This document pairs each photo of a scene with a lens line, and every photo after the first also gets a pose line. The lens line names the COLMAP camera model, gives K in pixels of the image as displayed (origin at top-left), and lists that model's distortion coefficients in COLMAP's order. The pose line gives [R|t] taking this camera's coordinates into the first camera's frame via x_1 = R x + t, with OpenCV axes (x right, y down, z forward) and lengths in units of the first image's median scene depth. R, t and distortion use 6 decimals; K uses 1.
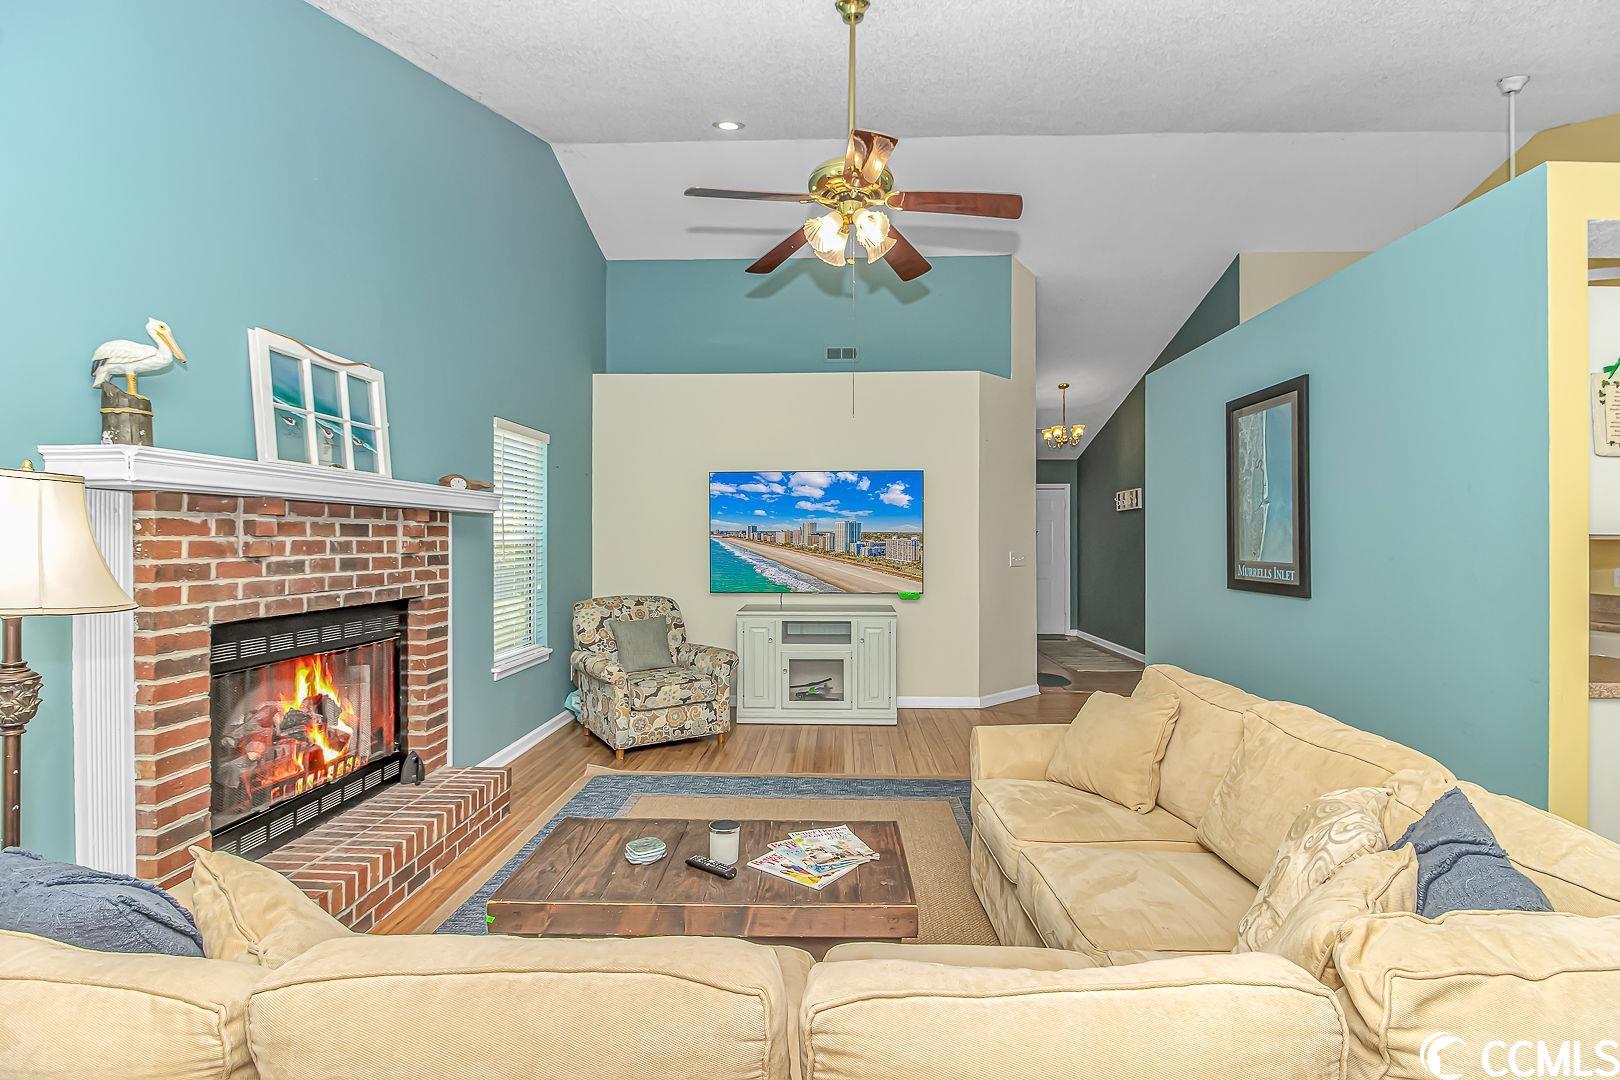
lens RADIAL K [[771.4, 0, 810.0], [0, 771.4, 540.0], [0, 0, 1]] dist [-0.018426, 0.000607]
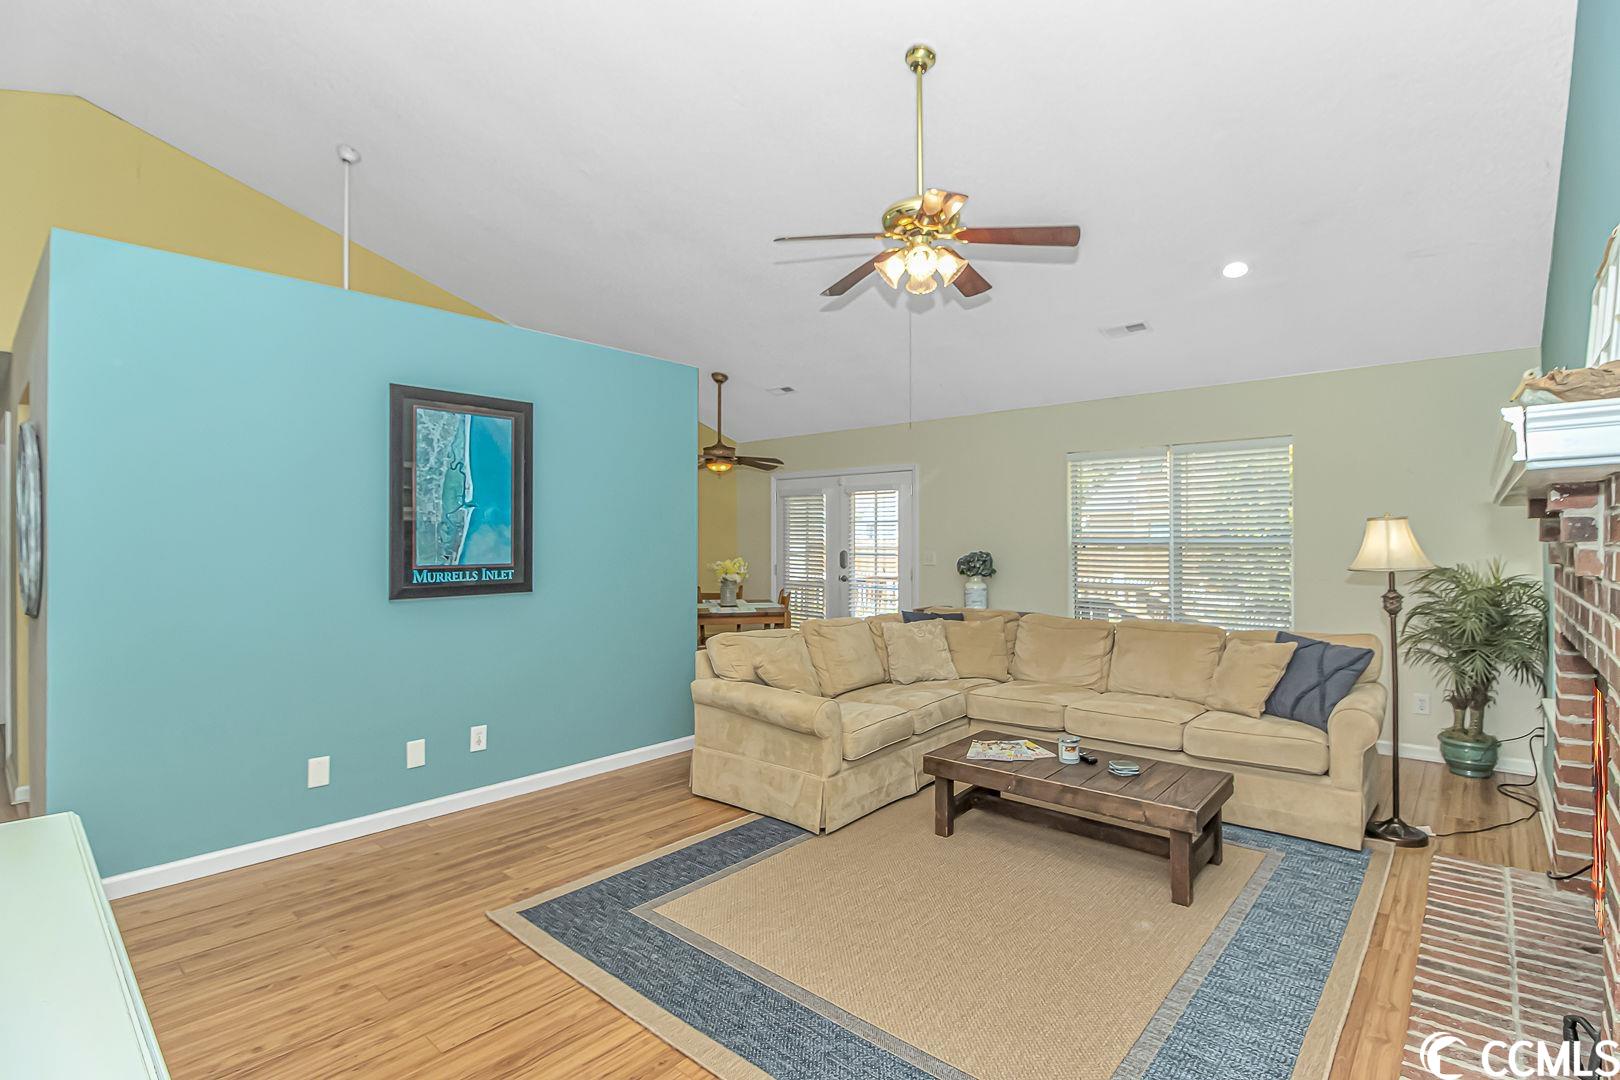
lens RADIAL K [[759.9, 0, 810.0], [0, 759.9, 540.0], [0, 0, 1]] dist [0.000144, -0.023885]
pose [[-0.777586, 0.002692, 0.628771, -0.496733], [0.000164, 0.999992, -0.004078, 0.000580], [-0.628777, -0.003068, -0.777580, 1.898932]]
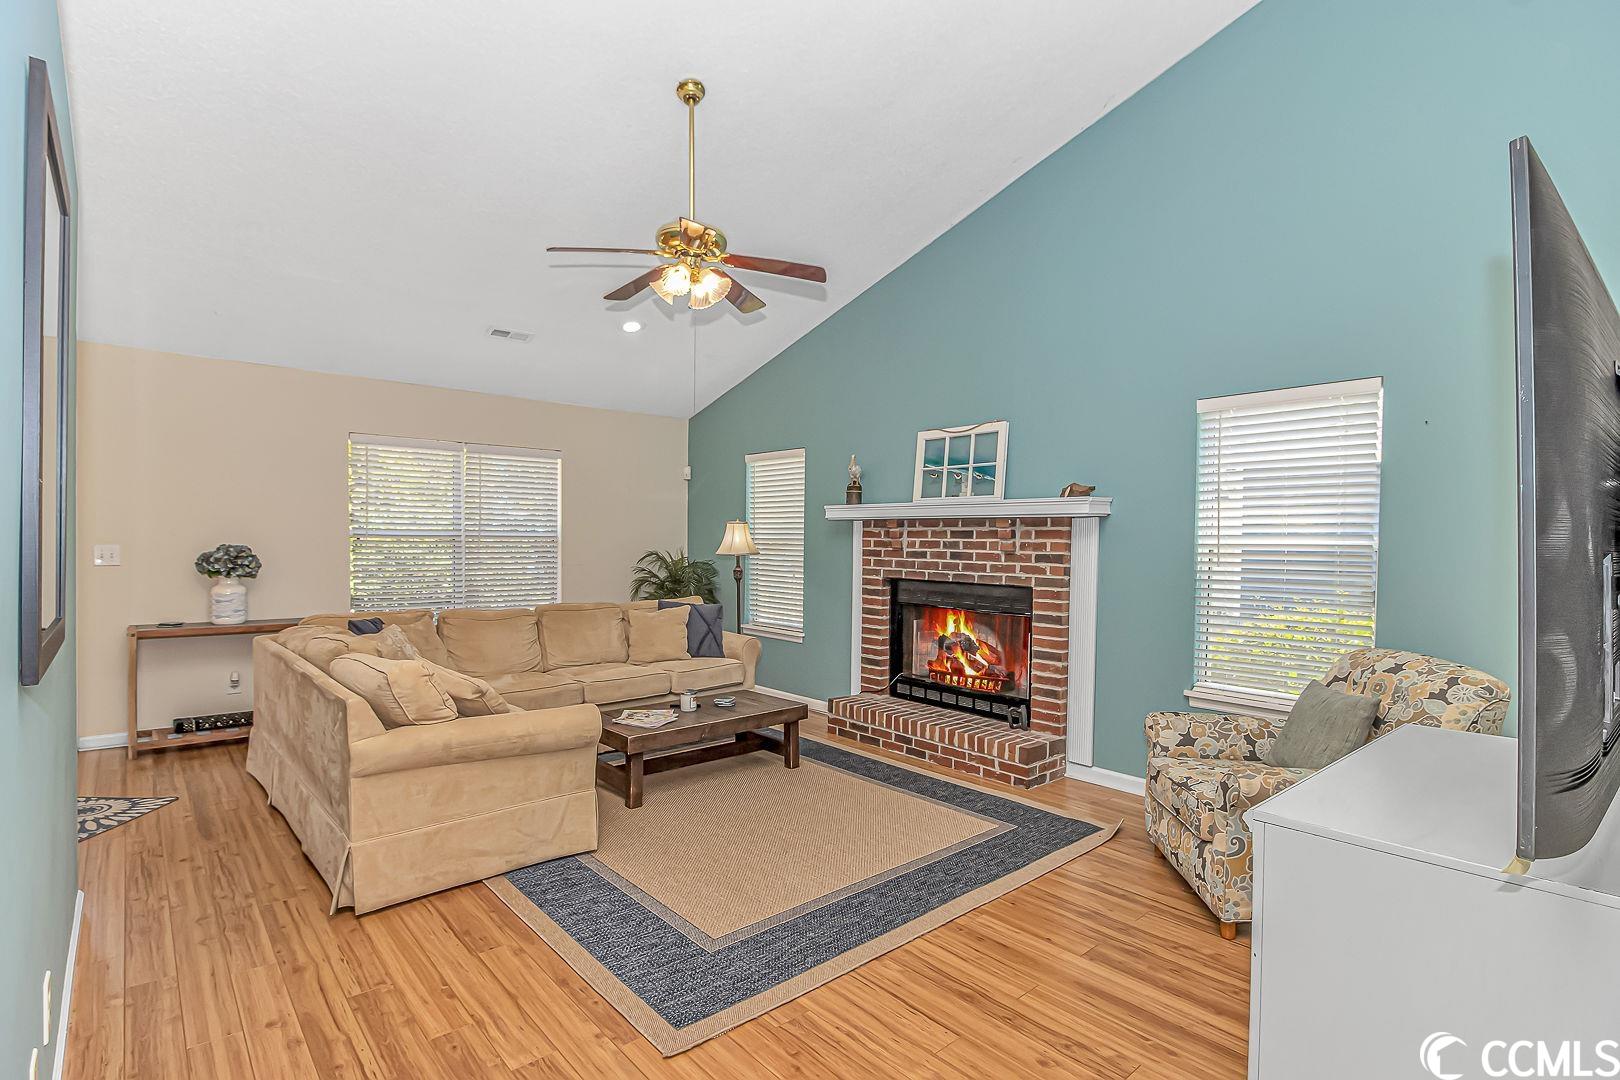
lens RADIAL K [[771.4, 0, 810.0], [0, 771.4, 540.0], [0, 0, 1]] dist [-0.018426, 0.000607]
pose [[-0.729956, -0.003664, -0.683484, 0.743817], [-0.009249, 0.999947, 0.004517, -0.005998], [0.683431, 0.009619, -0.729952, 1.997924]]
